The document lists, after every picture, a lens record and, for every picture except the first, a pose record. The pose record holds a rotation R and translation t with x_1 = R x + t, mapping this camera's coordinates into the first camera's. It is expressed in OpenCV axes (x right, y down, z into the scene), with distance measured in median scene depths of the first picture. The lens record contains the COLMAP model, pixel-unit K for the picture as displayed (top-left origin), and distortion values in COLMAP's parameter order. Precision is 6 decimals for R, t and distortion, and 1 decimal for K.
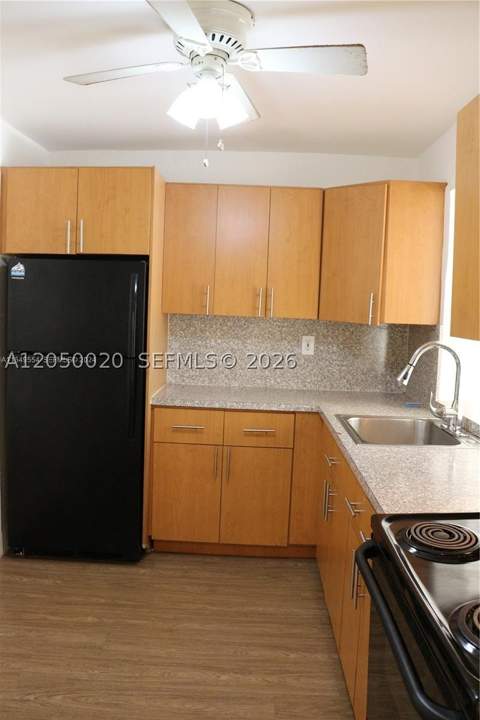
lens RADIAL K [[592.0, 0, 240.0], [0, 592.0, 360.0], [0, 0, 1]] dist [-0.143477, 0.117960]
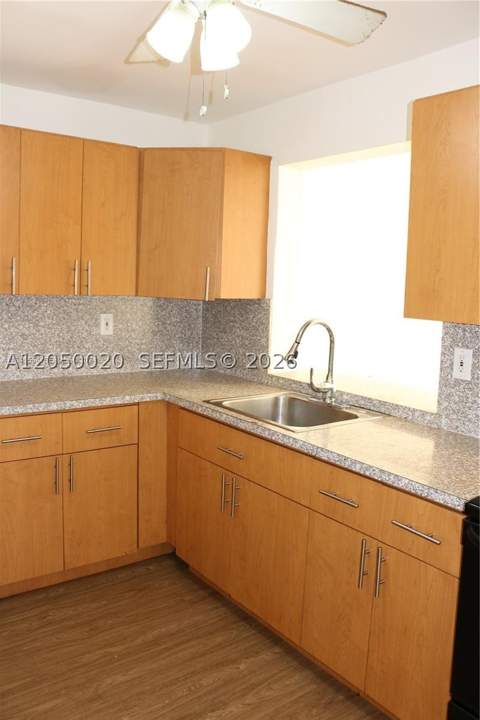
lens RADIAL K [[592.0, 0, 240.0], [0, 592.0, 360.0], [0, 0, 1]] dist [-0.143477, 0.117960]
pose [[0.786915, -0.091261, 0.610275, -0.318664], [0.050612, 0.995216, 0.083564, -0.041335], [-0.614982, -0.034870, 0.787770, 0.213527]]
